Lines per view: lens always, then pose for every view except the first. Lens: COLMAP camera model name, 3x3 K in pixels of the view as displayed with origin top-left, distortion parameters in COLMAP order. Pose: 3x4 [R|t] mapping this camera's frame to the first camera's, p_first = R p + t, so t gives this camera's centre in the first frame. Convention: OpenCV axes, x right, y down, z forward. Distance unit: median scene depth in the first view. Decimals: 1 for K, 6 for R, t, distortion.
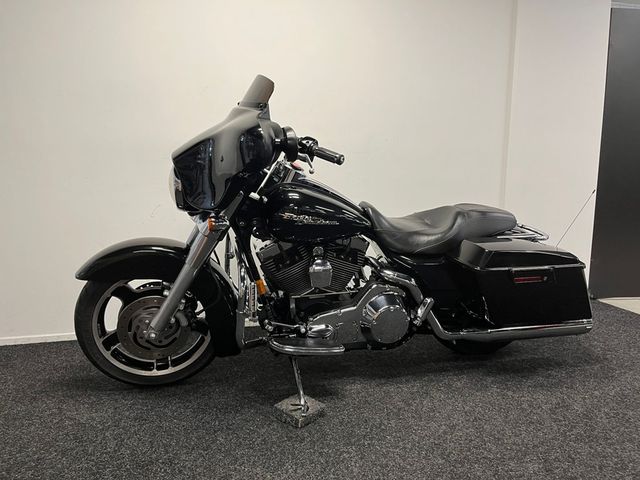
lens RADIAL K [[486.5, 0, 323.2], [0, 486.5, 237.6], [0, 0, 1]] dist [0.082537, -0.106394]
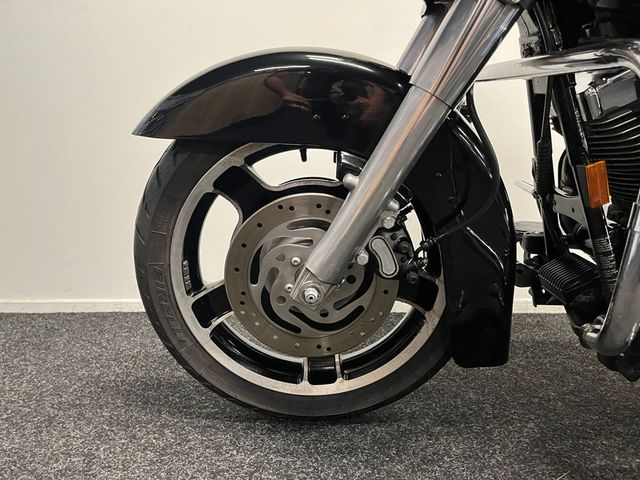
lens RADIAL K [[486.5, 0, 324.5], [0, 486.5, 246.9], [0, 0, 1]] dist [0.082537, -0.106394]
pose [[0.974198, 0.038435, -0.222397, -0.243719], [-0.037763, 0.999260, 0.007278, 0.152996], [0.222512, 0.001309, 0.974929, 0.609425]]
